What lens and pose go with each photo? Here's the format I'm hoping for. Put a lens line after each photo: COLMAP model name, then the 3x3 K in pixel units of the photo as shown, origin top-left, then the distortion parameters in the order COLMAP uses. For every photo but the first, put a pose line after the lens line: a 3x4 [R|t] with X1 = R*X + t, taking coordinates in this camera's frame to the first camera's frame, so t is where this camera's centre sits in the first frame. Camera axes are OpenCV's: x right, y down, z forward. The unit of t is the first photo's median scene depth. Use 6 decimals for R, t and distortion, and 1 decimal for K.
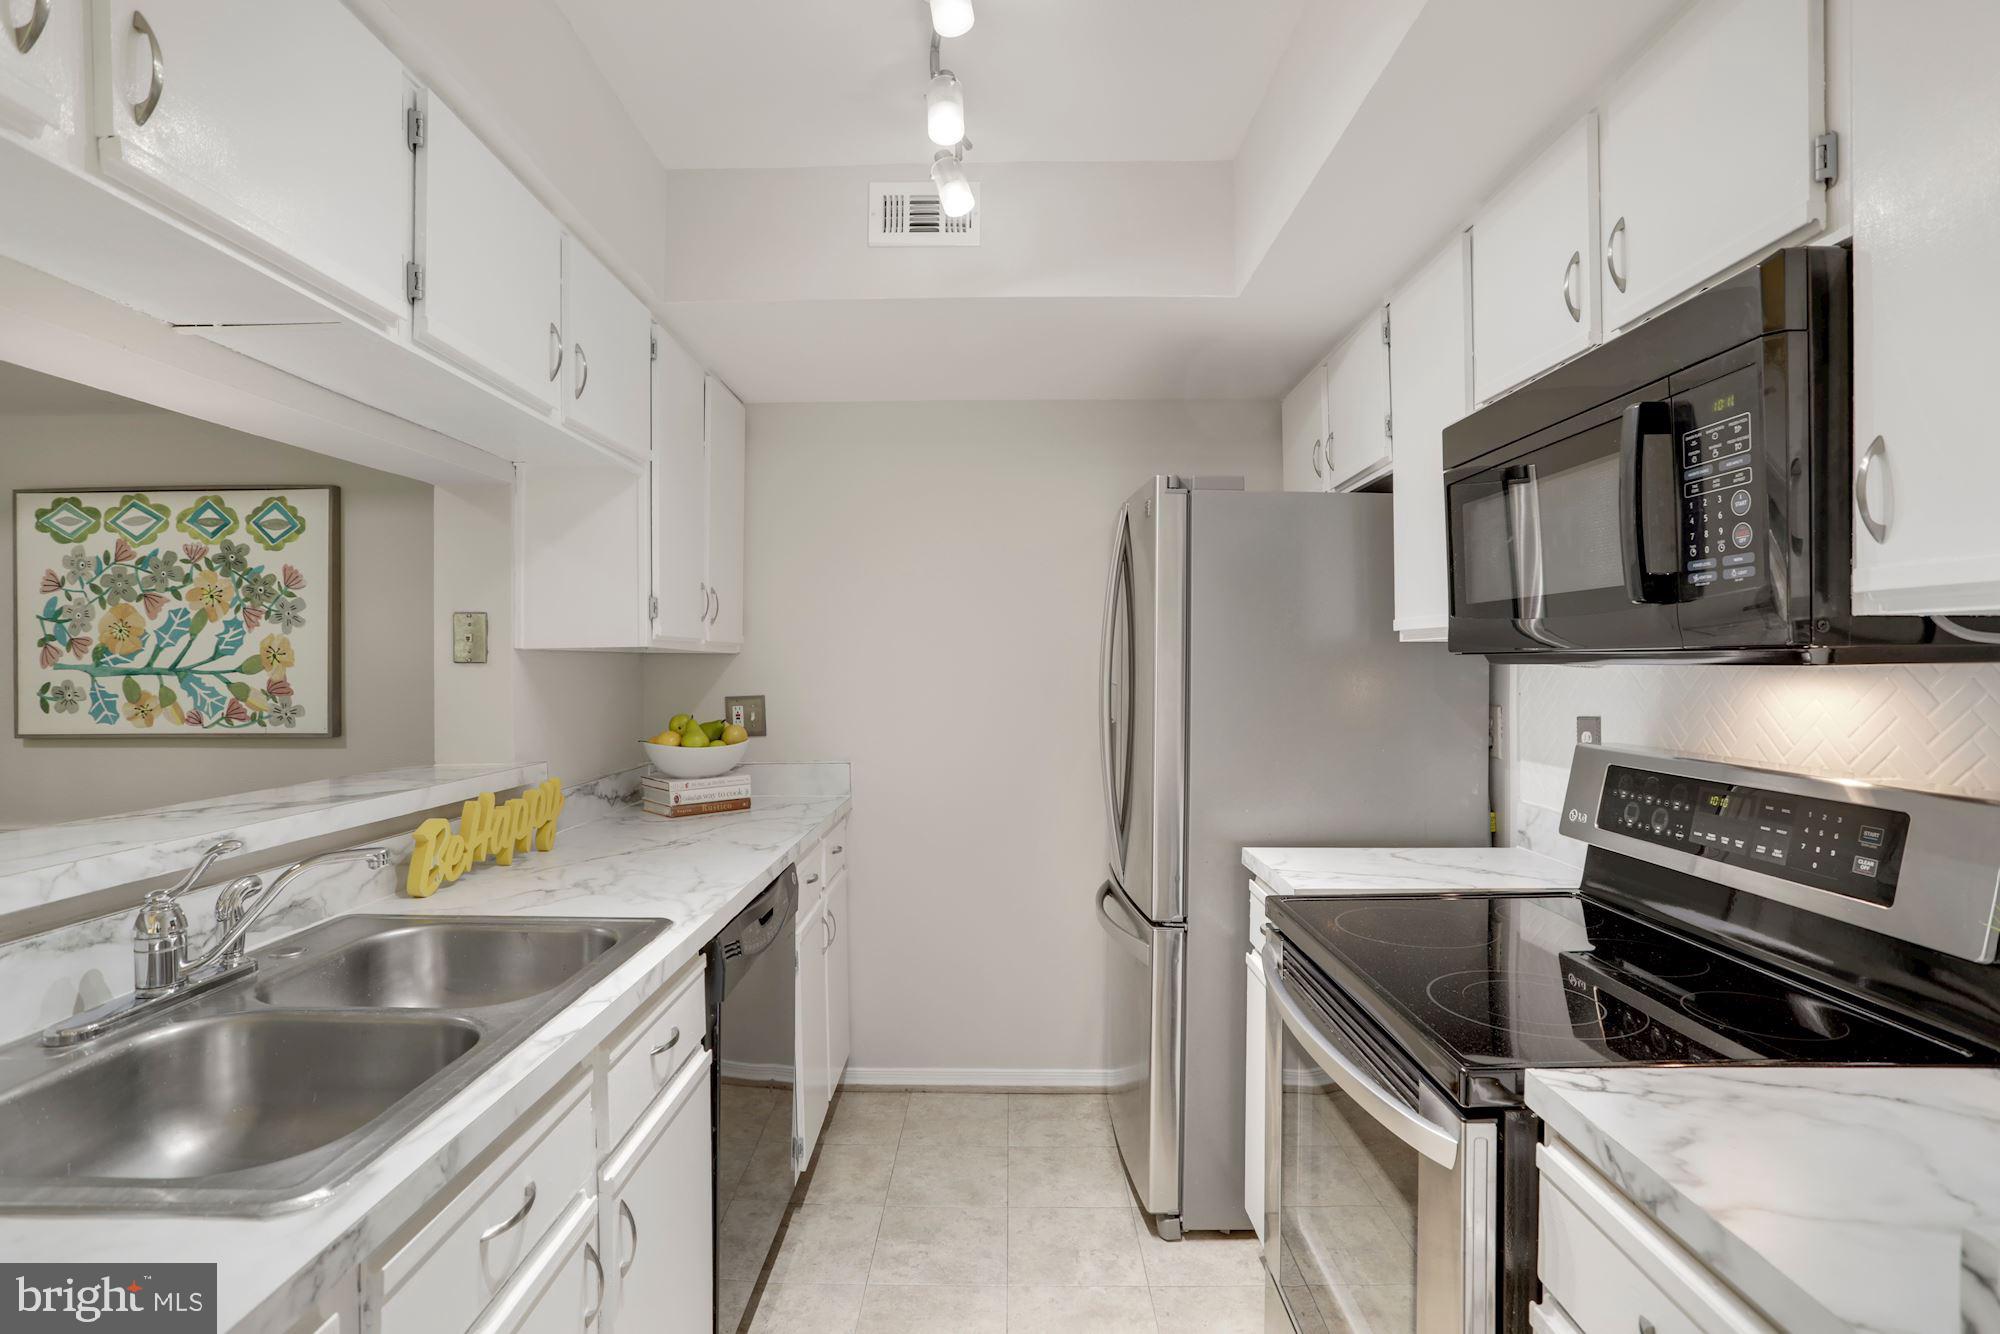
lens RADIAL K [[977.5, 0, 980.8], [0, 977.5, 661.8], [0, 0, 1]] dist [-0.048843, 0.025979]
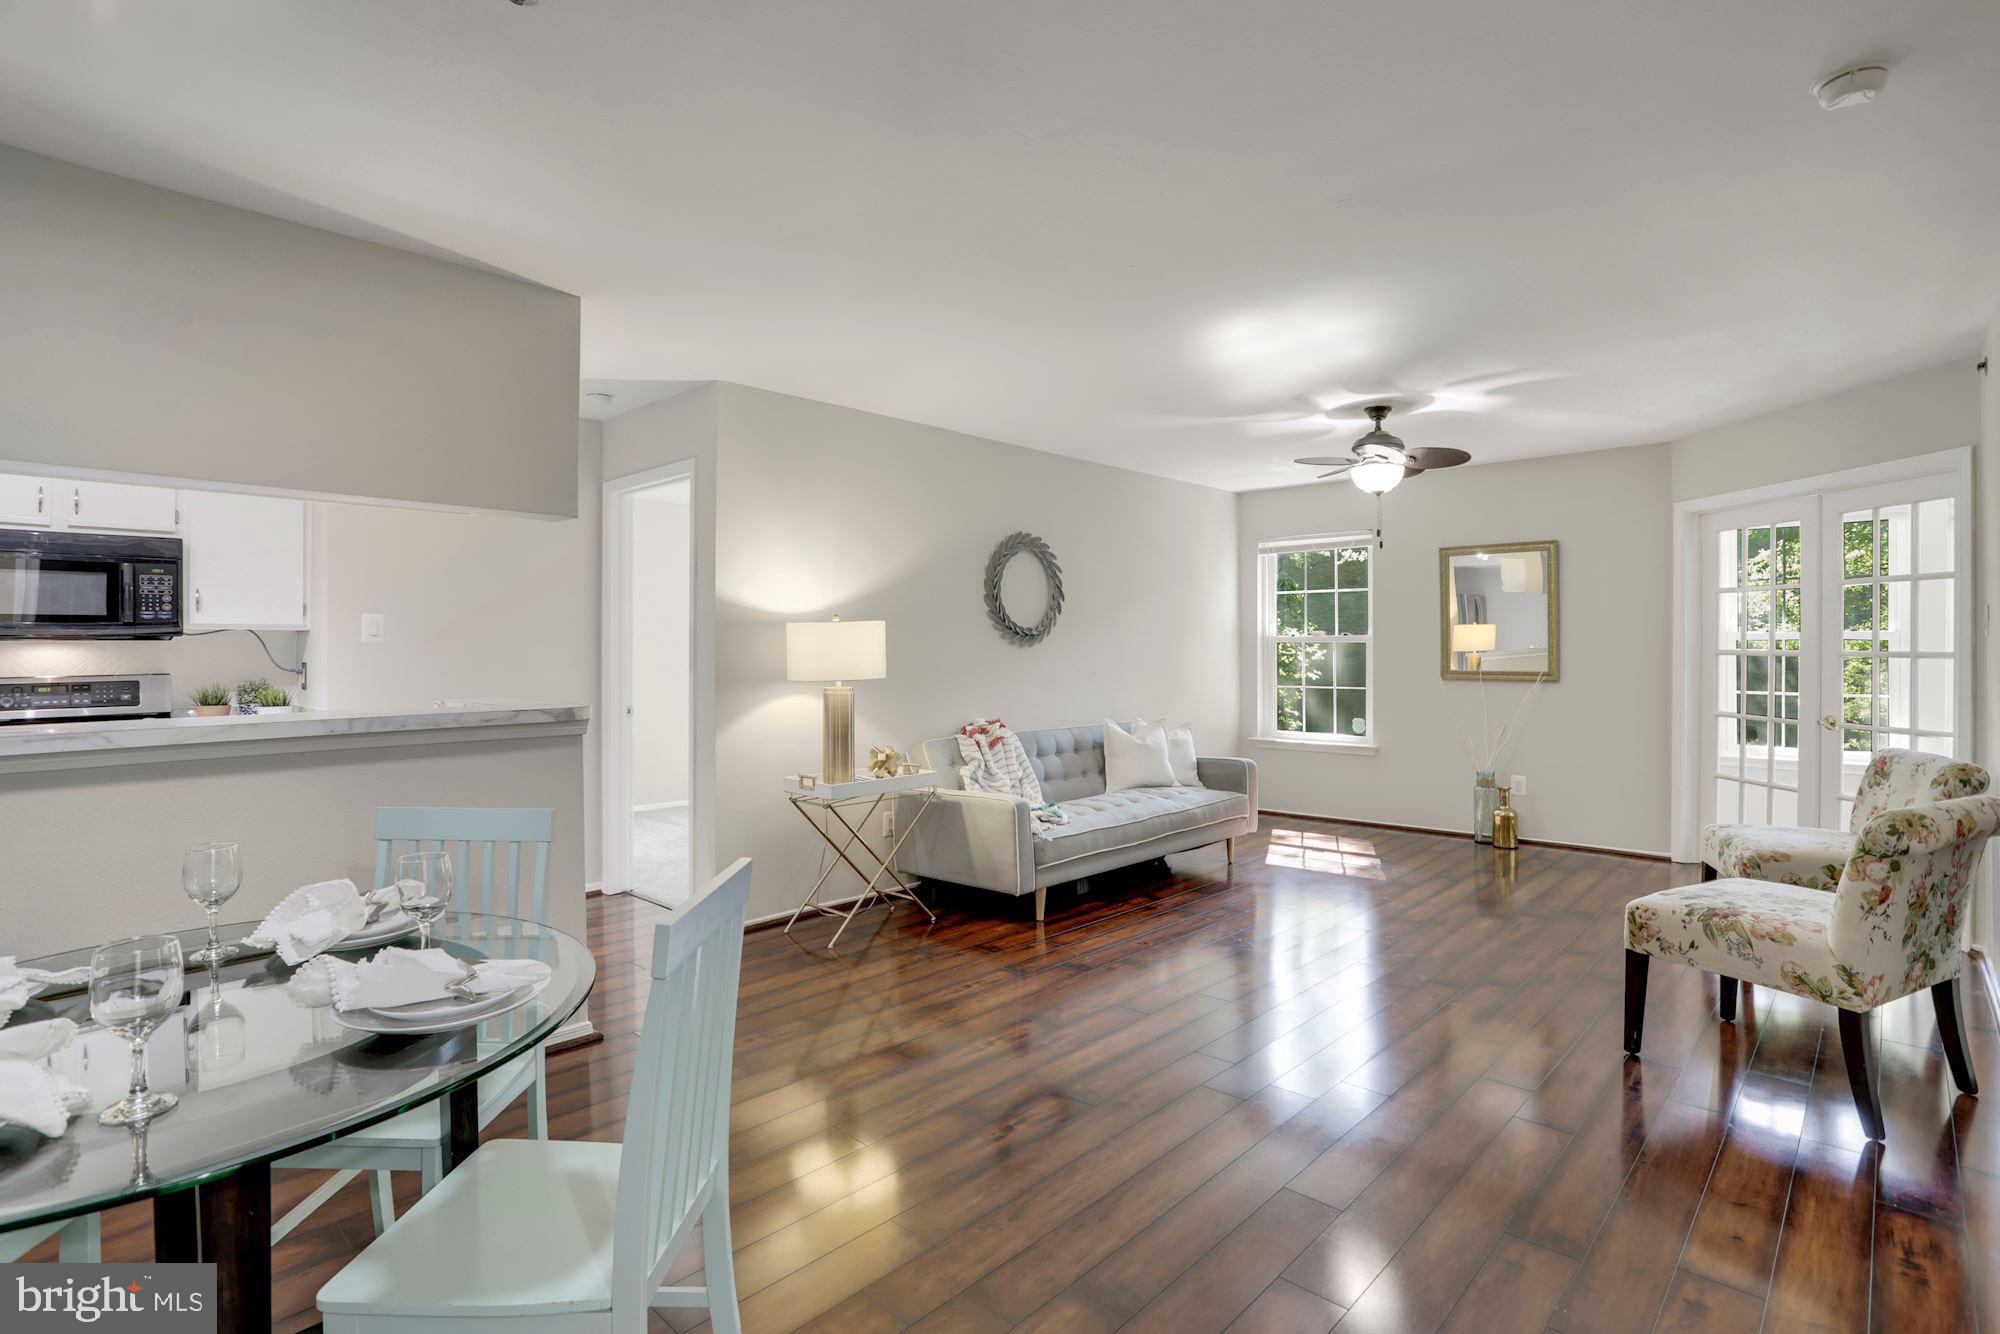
lens RADIAL K [[977.5, 0, 997.7], [0, 977.5, 647.1], [0, 0, 1]] dist [-0.048843, 0.025979]
pose [[-0.741999, 0.004001, 0.670389, -1.712876], [0.006954, 0.999974, 0.001729, 0.019038], [-0.670365, 0.005945, -0.742007, 0.643728]]
